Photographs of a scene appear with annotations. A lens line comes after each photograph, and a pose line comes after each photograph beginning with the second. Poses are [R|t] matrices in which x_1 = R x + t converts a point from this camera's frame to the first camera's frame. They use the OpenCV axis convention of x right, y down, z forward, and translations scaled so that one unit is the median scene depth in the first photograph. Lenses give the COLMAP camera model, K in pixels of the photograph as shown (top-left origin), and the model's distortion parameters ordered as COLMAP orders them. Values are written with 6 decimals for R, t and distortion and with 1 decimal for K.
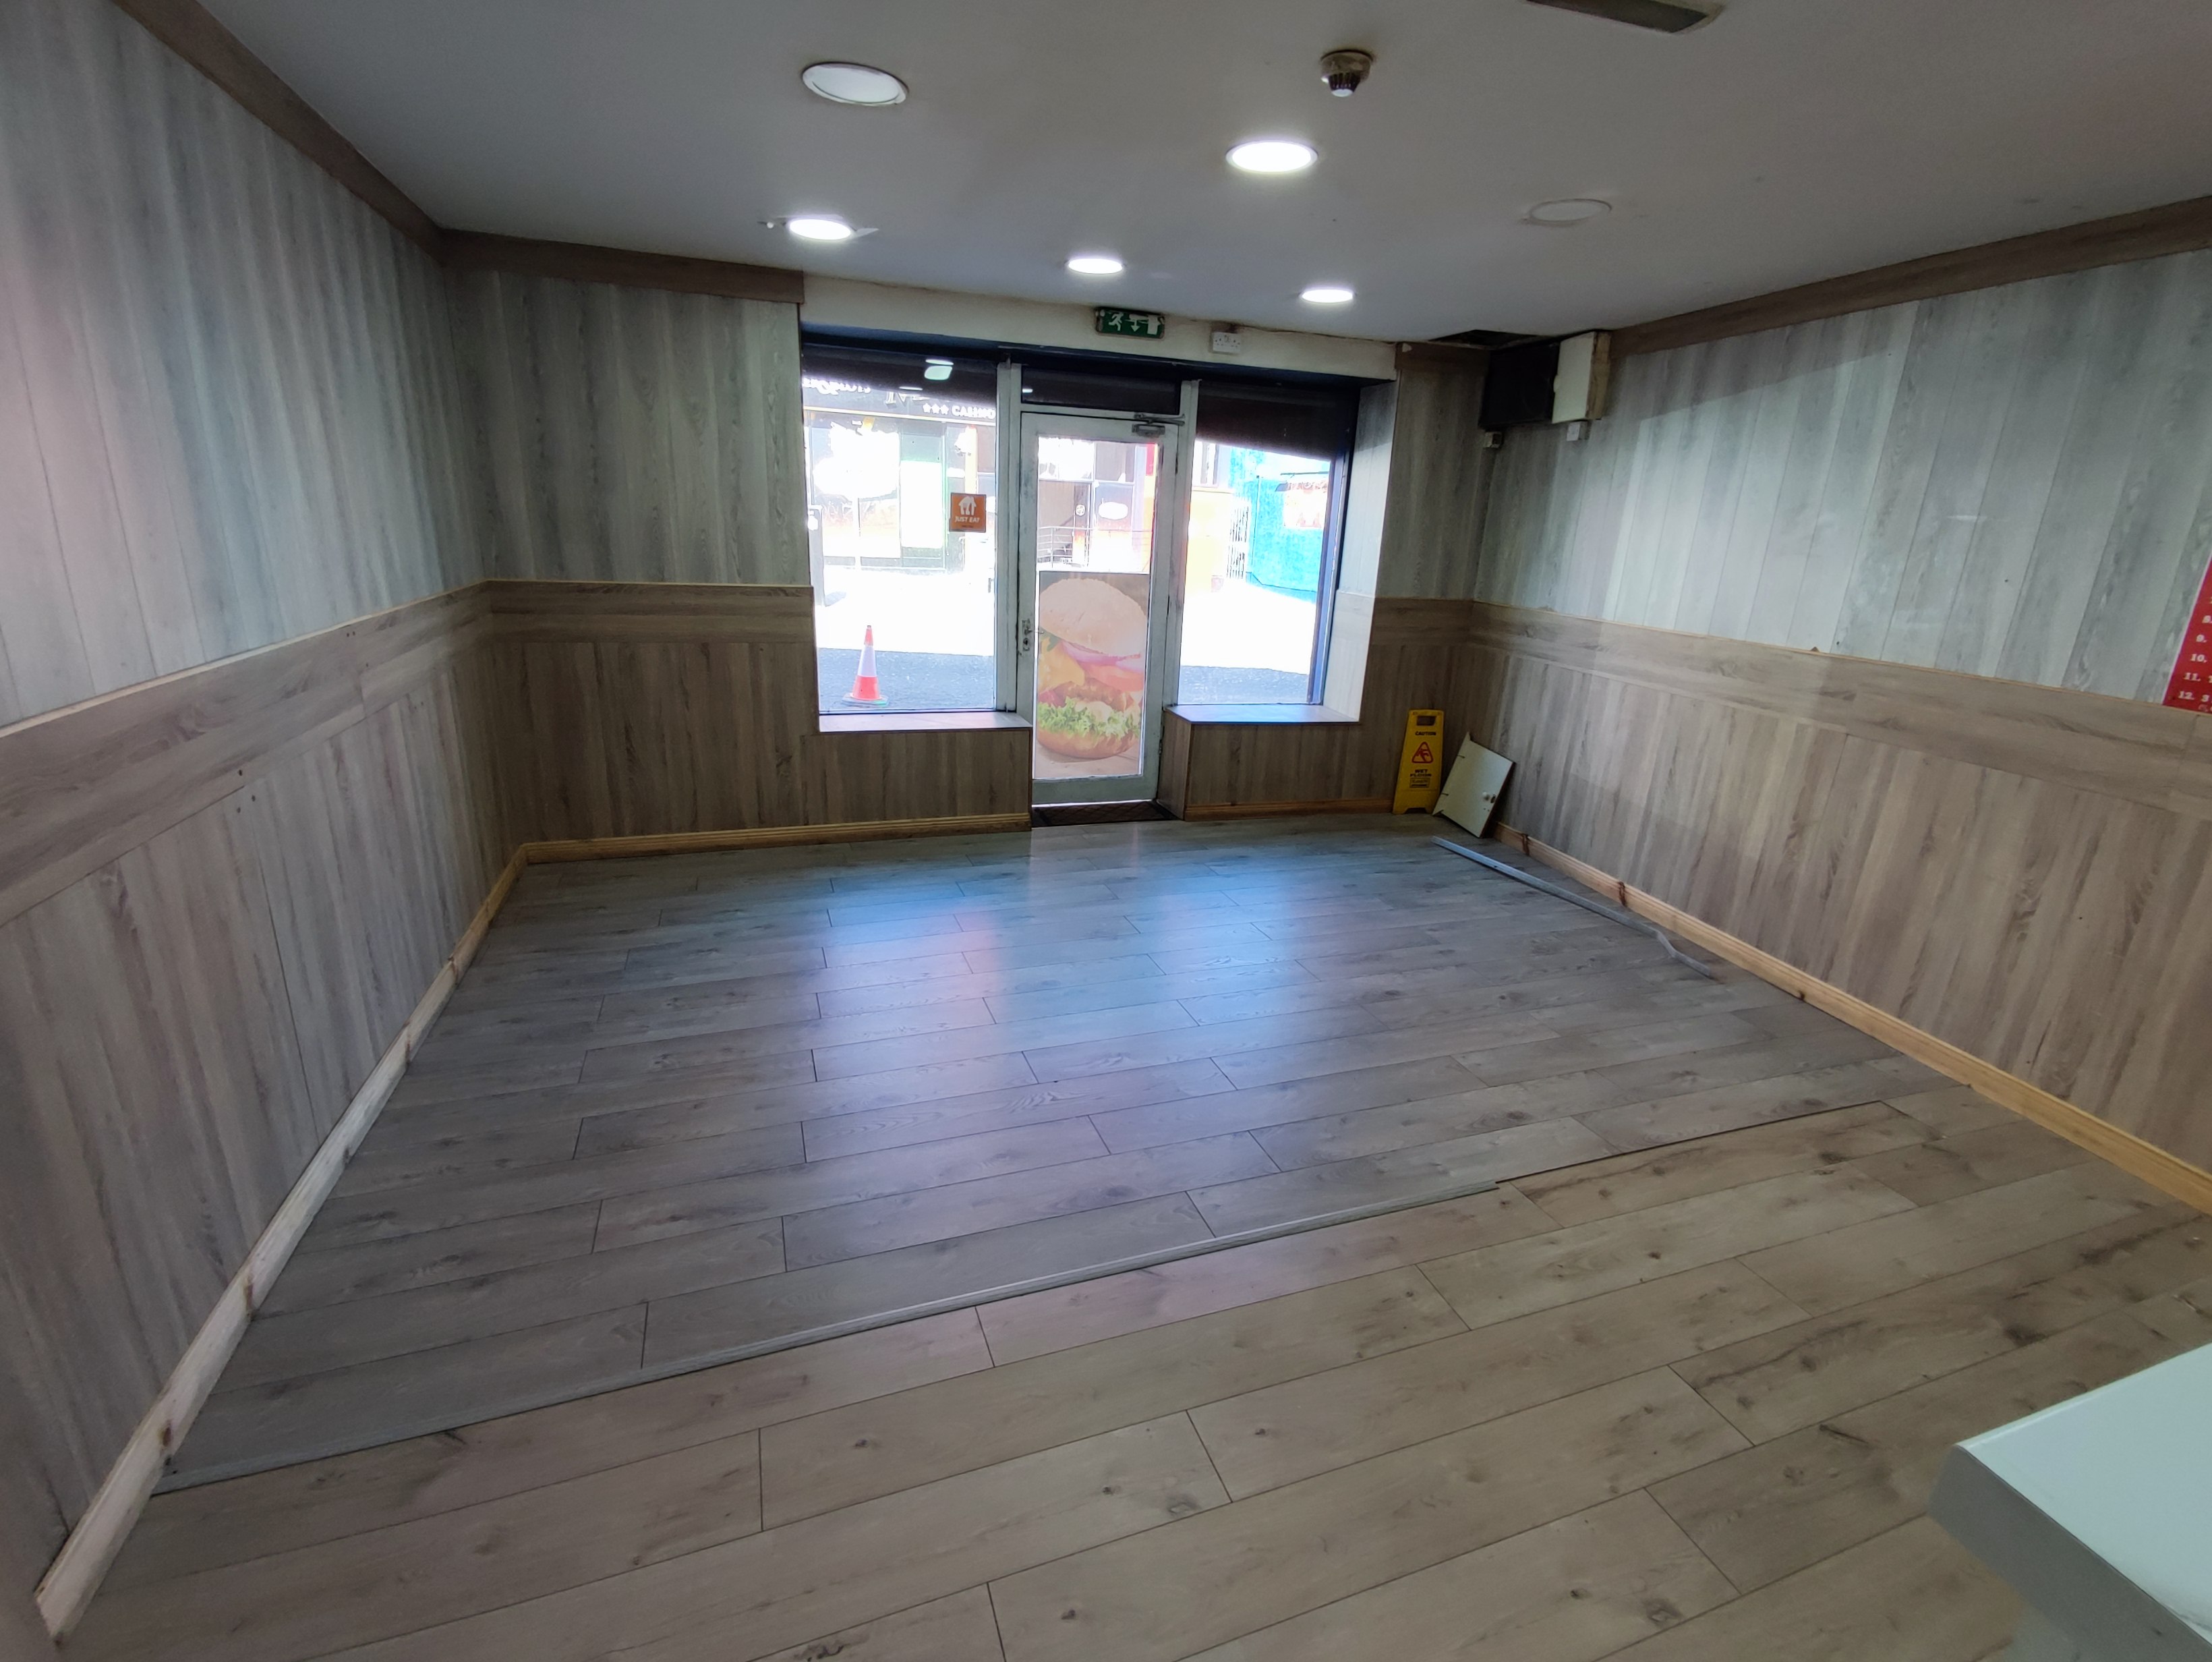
lens RADIAL K [[999.0, 0, 1113.7], [0, 999.0, 829.9], [0, 0, 1]] dist [0.001019, -0.007029]
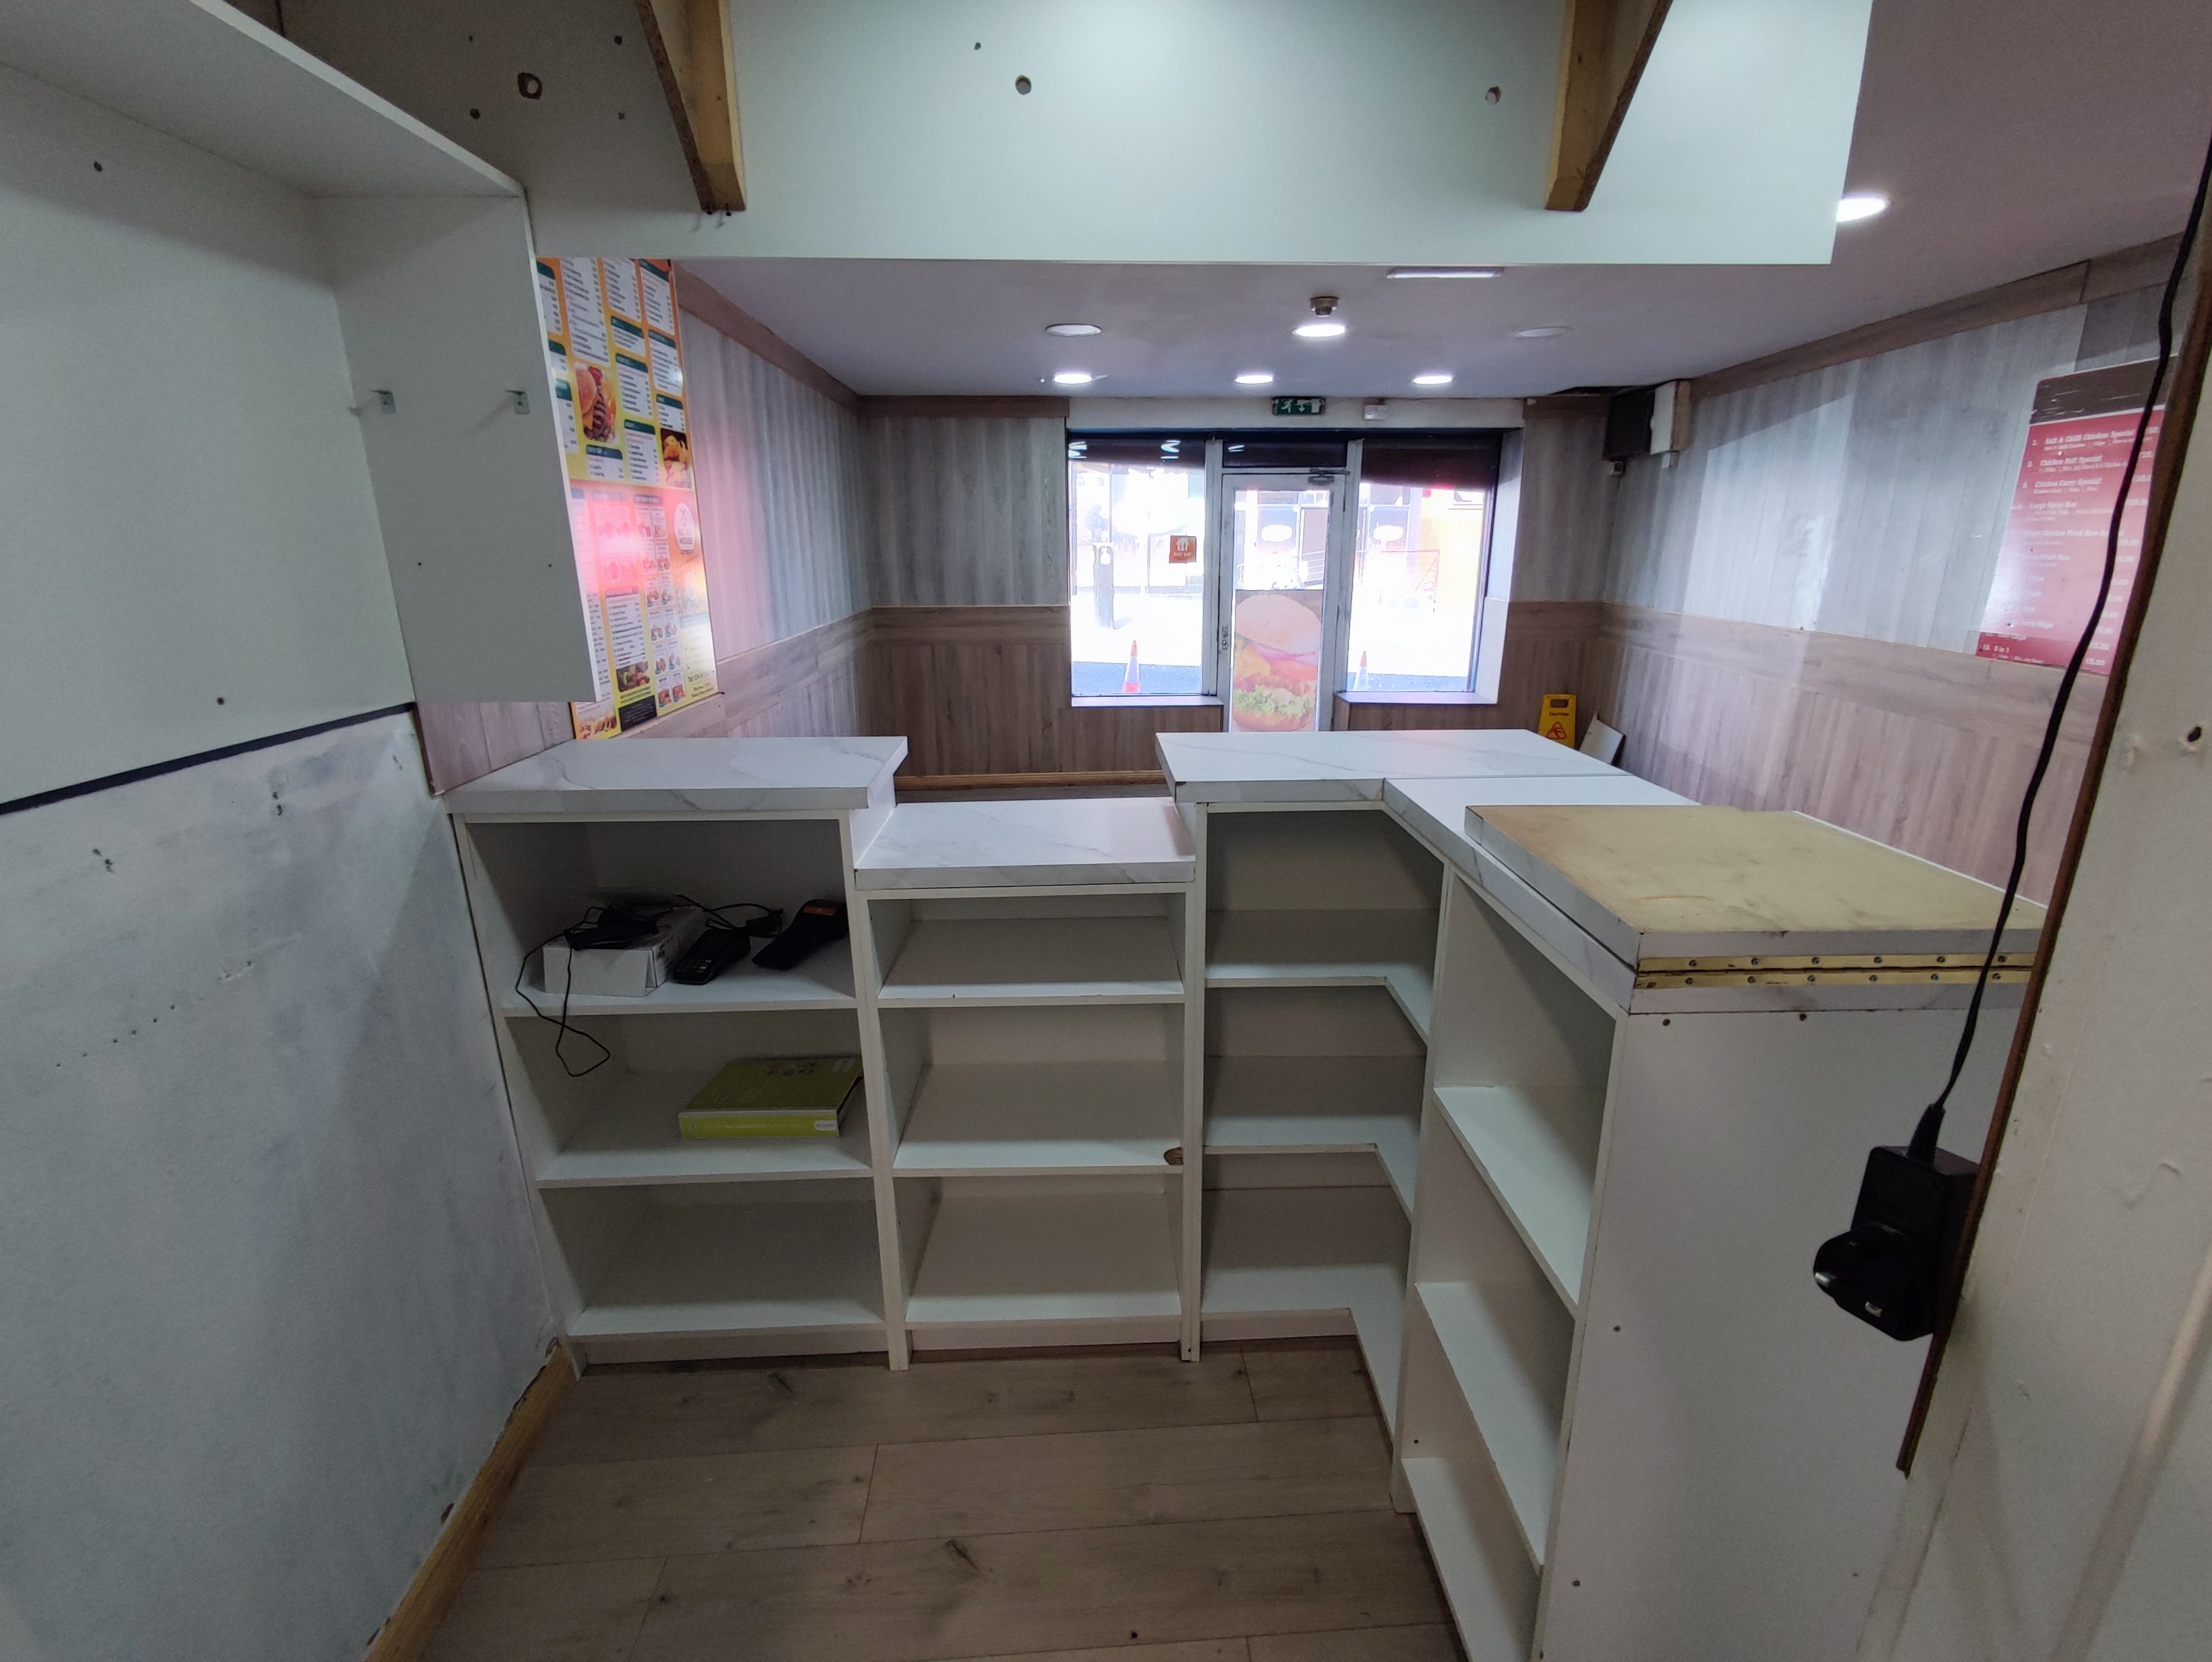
lens RADIAL K [[999.0, 0, 1113.7], [0, 999.0, 829.9], [0, 0, 1]] dist [0.001019, -0.007029]
pose [[0.957321, 0.033796, -0.287045, 0.181439], [-0.040640, 0.999013, -0.017916, 0.102134], [0.286156, 0.028816, 0.957750, -0.351390]]
